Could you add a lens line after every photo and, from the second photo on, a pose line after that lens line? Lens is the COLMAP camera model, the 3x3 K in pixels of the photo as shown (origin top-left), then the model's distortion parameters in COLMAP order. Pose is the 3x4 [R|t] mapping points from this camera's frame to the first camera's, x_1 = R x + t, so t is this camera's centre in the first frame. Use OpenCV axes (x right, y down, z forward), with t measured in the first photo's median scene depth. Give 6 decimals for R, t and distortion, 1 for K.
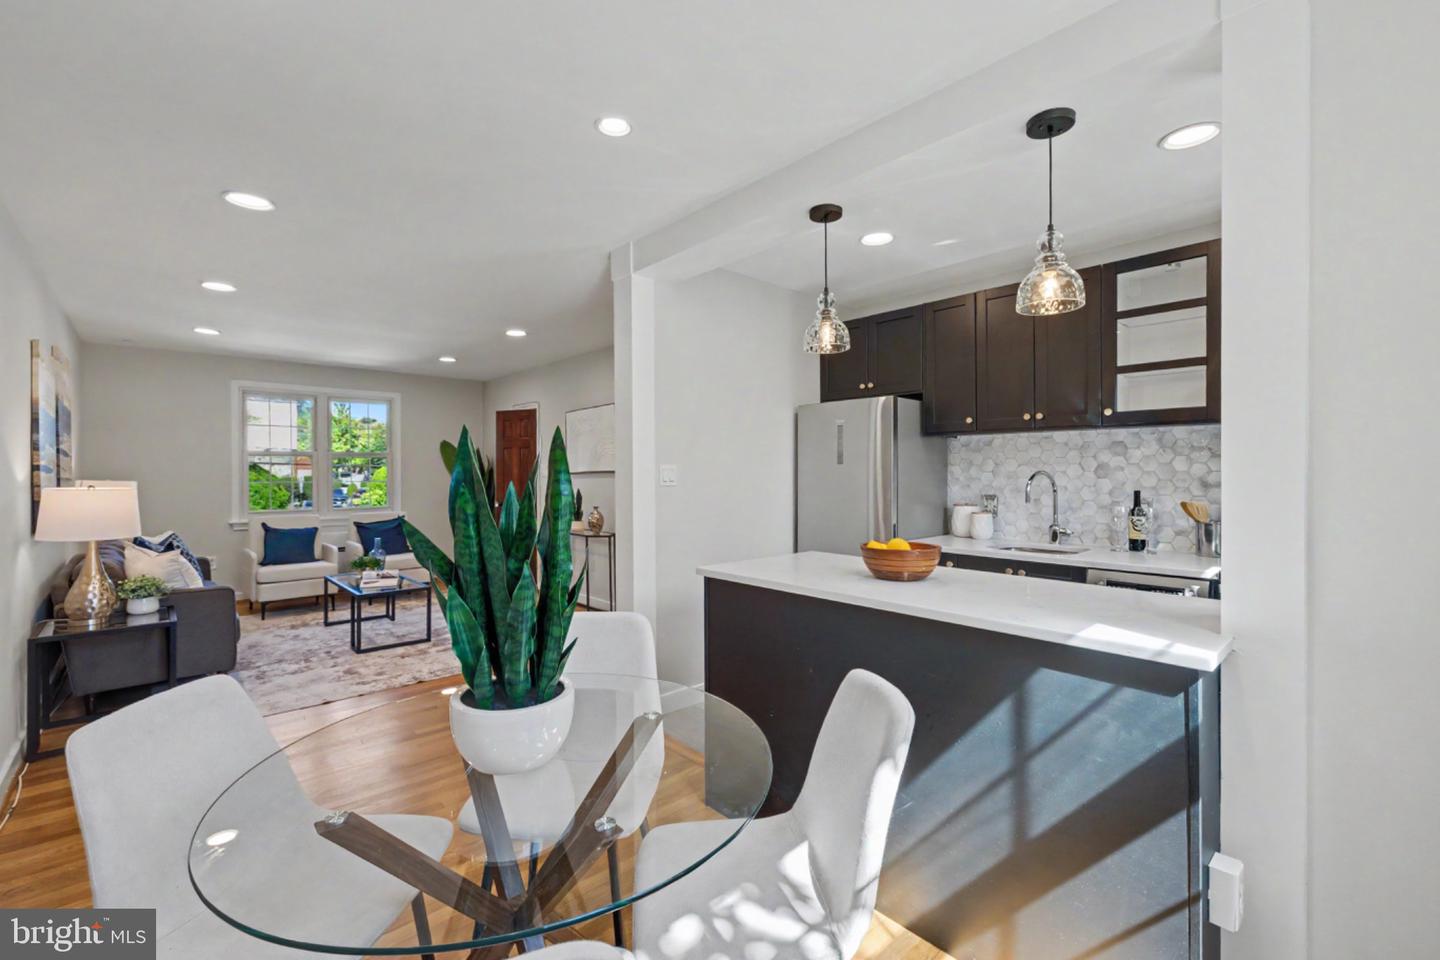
lens RADIAL K [[621.8, 0, 721.8], [0, 621.8, 475.5], [0, 0, 1]] dist [-0.000259, 0.000337]
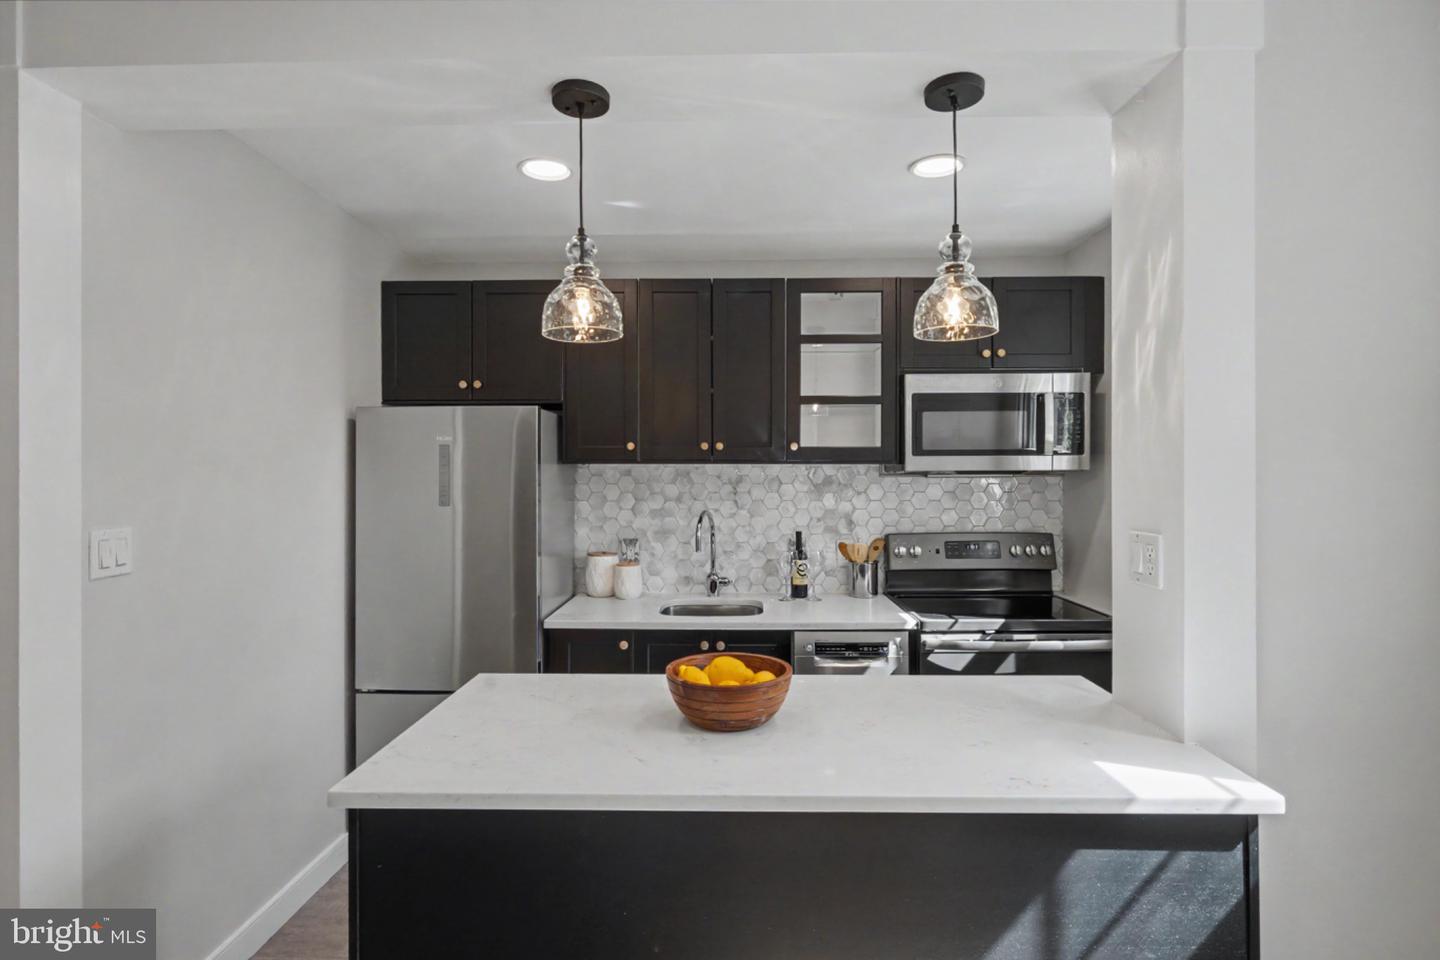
lens RADIAL K [[714.2, 0, 723.3], [0, 714.2, 469.9], [0, 0, 1]] dist [-0.001380, 0.000346]
pose [[0.685973, 0.003270, 0.727620, -0.139847], [0.004405, 0.999953, -0.008646, -0.046243], [-0.727614, 0.009136, 0.685926, 0.288318]]
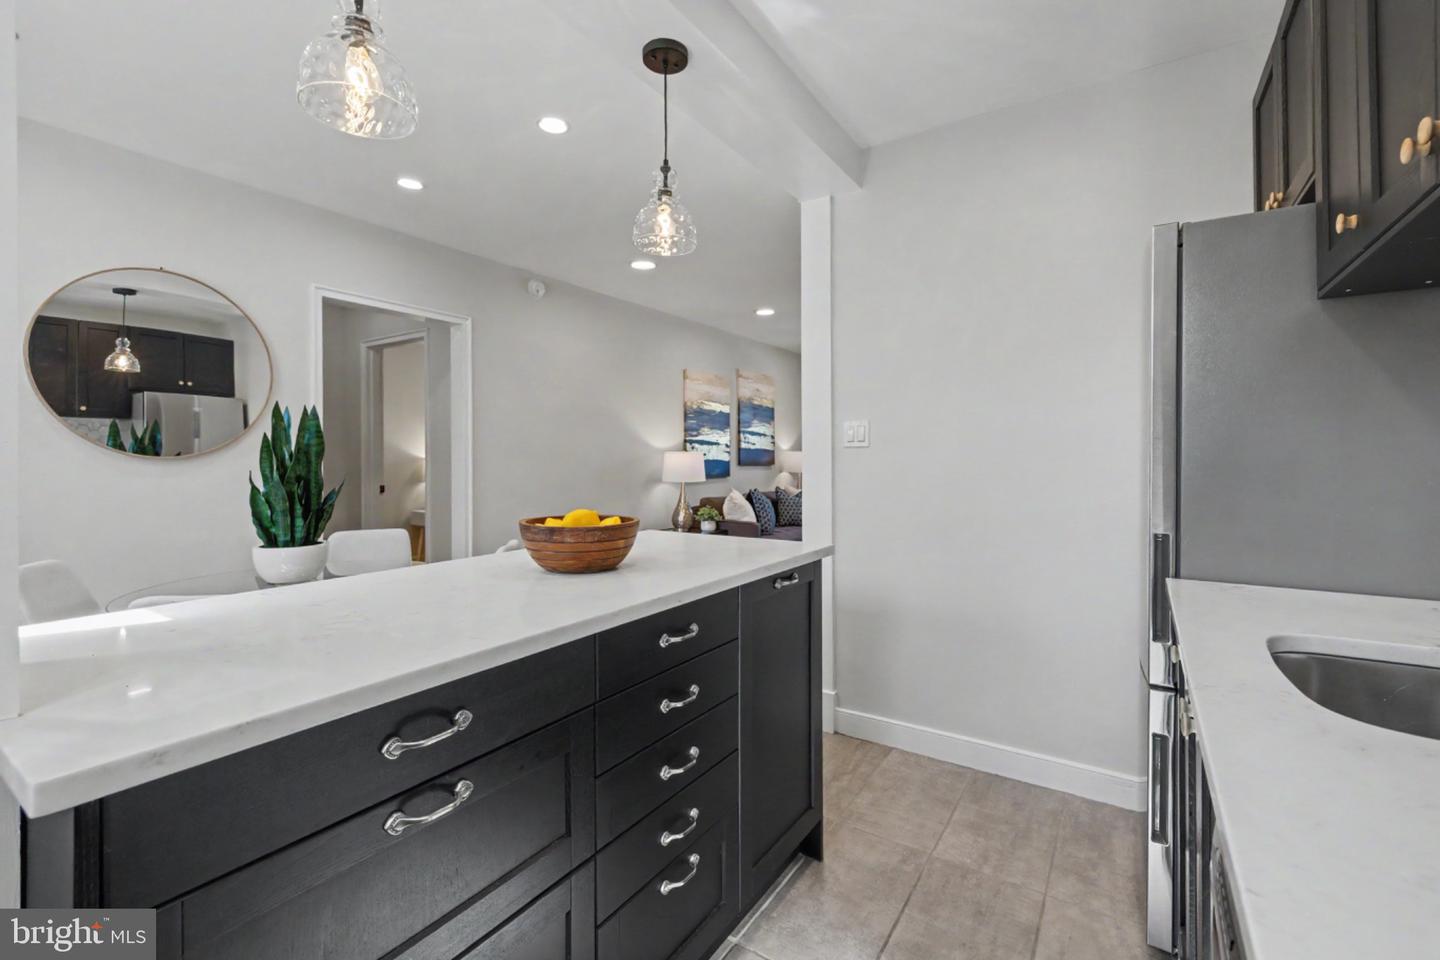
lens RADIAL K [[630.8, 0, 718.7], [0, 630.8, 455.0], [0, 0, 1]] dist [0.000499, 0.000101]
pose [[0.248369, 0.001973, -0.968663, 0.569241], [-0.004825, 0.999988, 0.000800, 0.021822], [0.968653, 0.004475, 0.248376, 0.552223]]
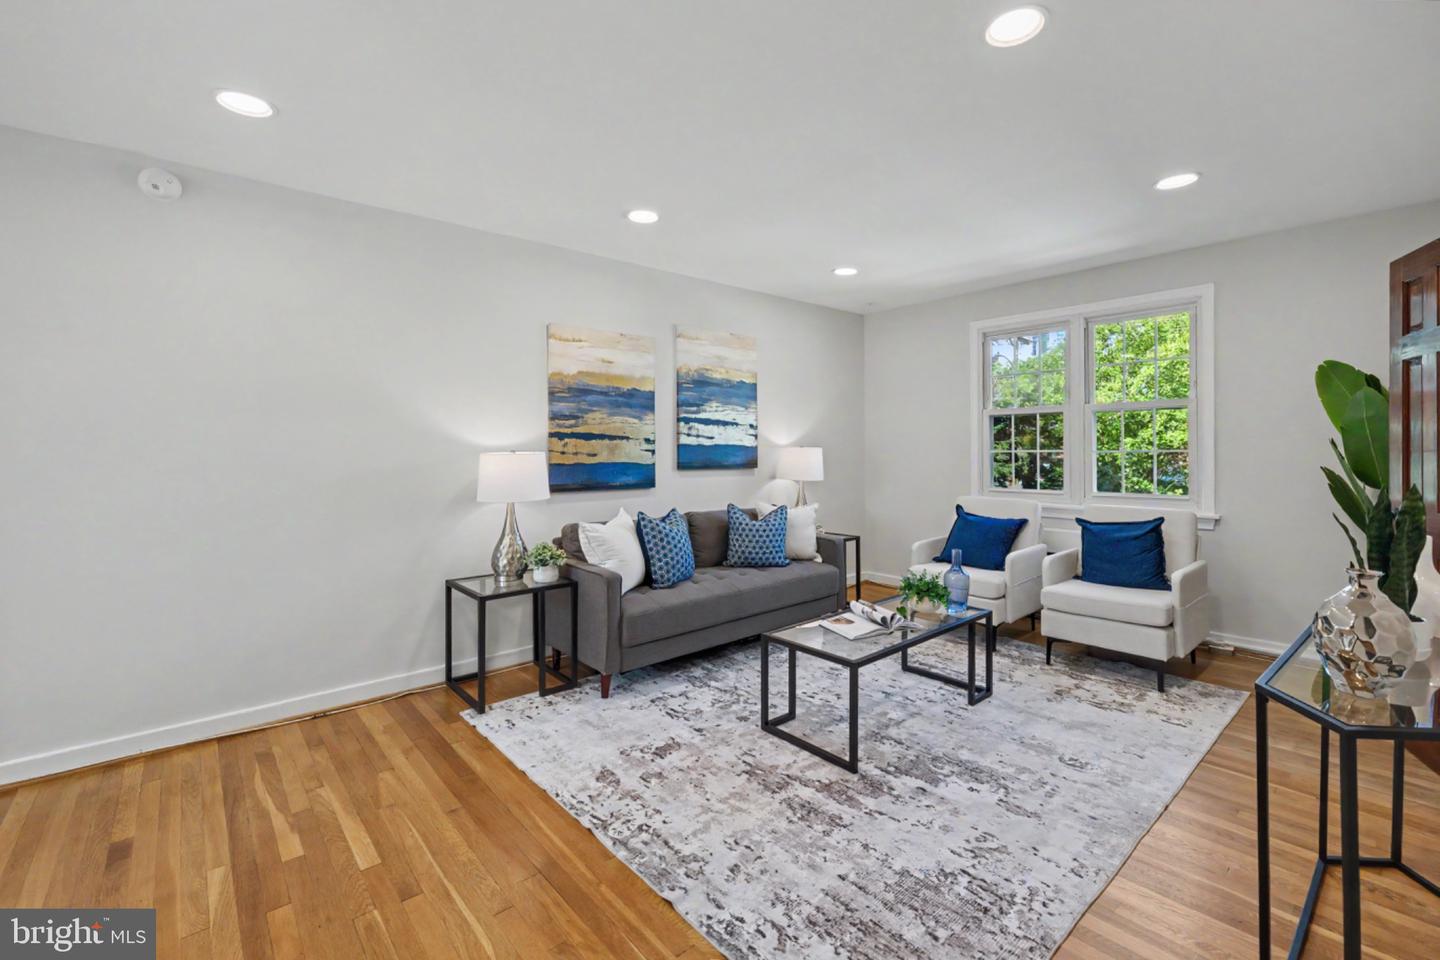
lens RADIAL K [[622.4, 0, 720.9], [0, 622.4, 453.4], [0, 0, 1]] dist [-0.000628, -0.000133]
pose [[-0.025761, 0.009966, -0.999618, 0.032482], [0.001390, 0.999950, 0.009933, 0.009657], [0.999667, -0.001134, -0.025774, 1.150775]]
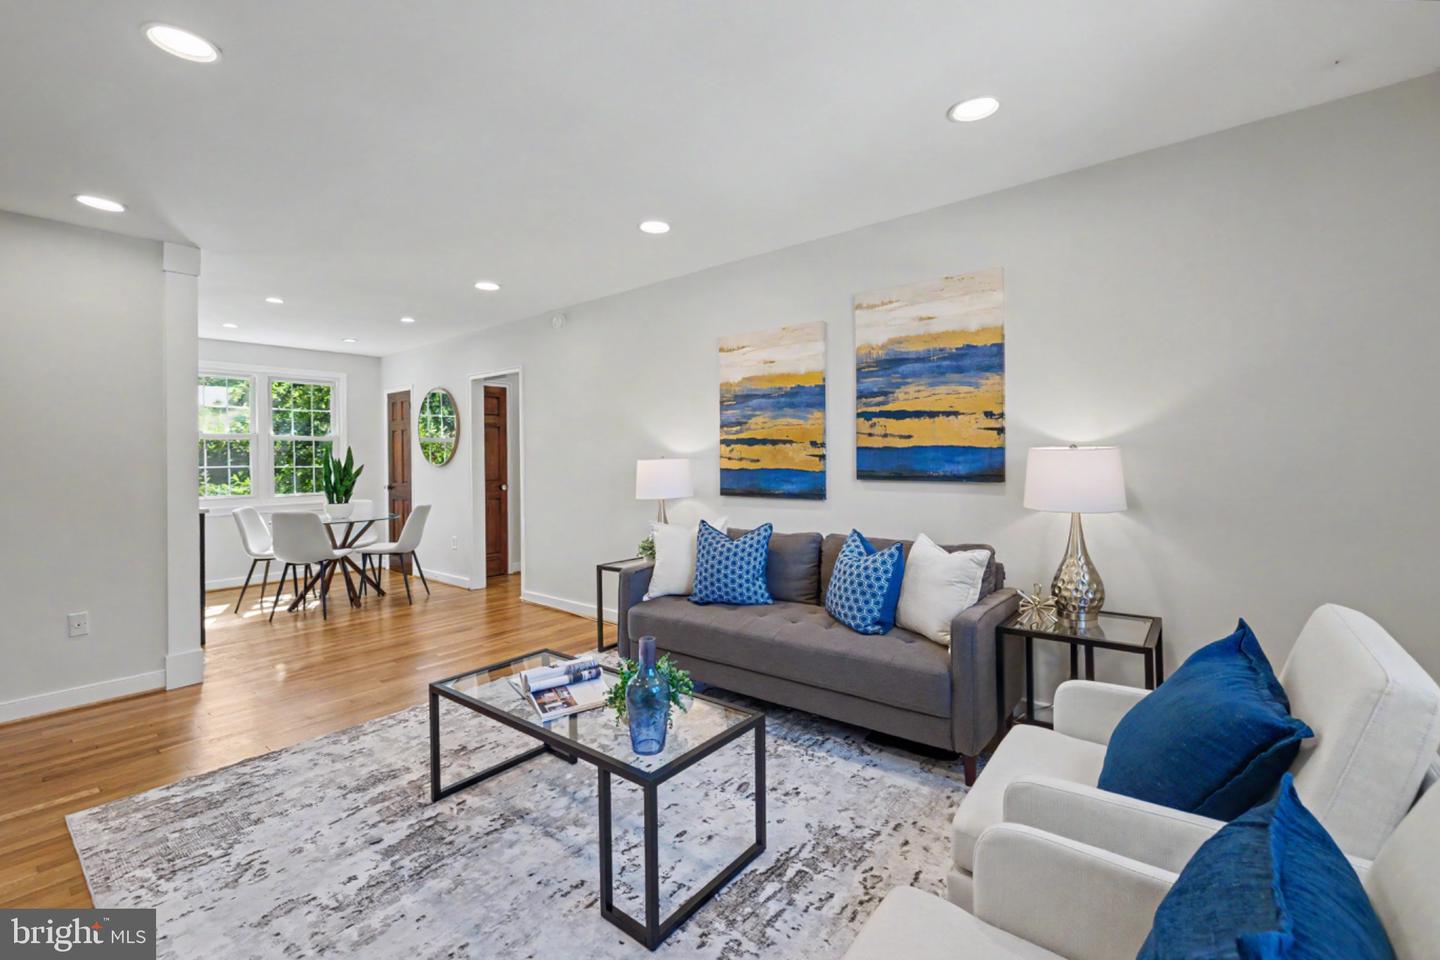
lens RADIAL K [[619.2, 0, 721.3], [0, 619.2, 461.1], [0, 0, 1]] dist [0.003262, 0.000638]
pose [[-0.988915, 0.019480, -0.147199, -0.787544], [0.018056, 0.999776, 0.010998, 0.011112], [0.147381, 0.008218, -0.989046, 1.896558]]
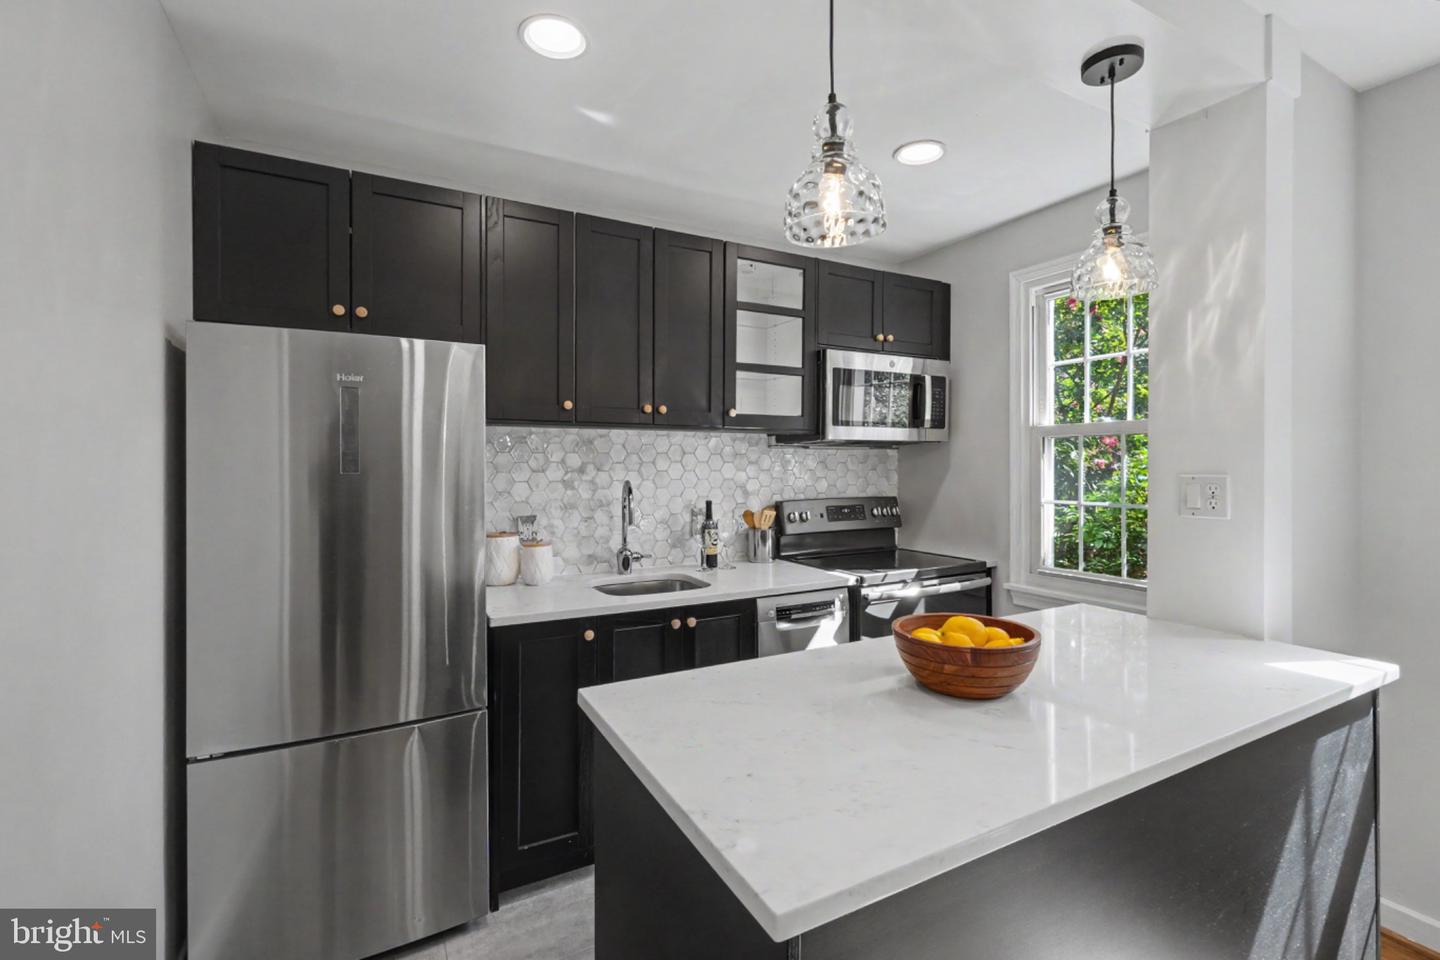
lens RADIAL K [[638.0, 0, 719.3], [0, 638.0, 464.6], [0, 0, 1]] dist [0.001190, 0.000045]
pose [[0.238087, 0.002461, 0.971241, -0.189833], [0.006166, 0.999973, -0.004046, -0.020153], [-0.971224, 0.006952, 0.238066, 0.613428]]
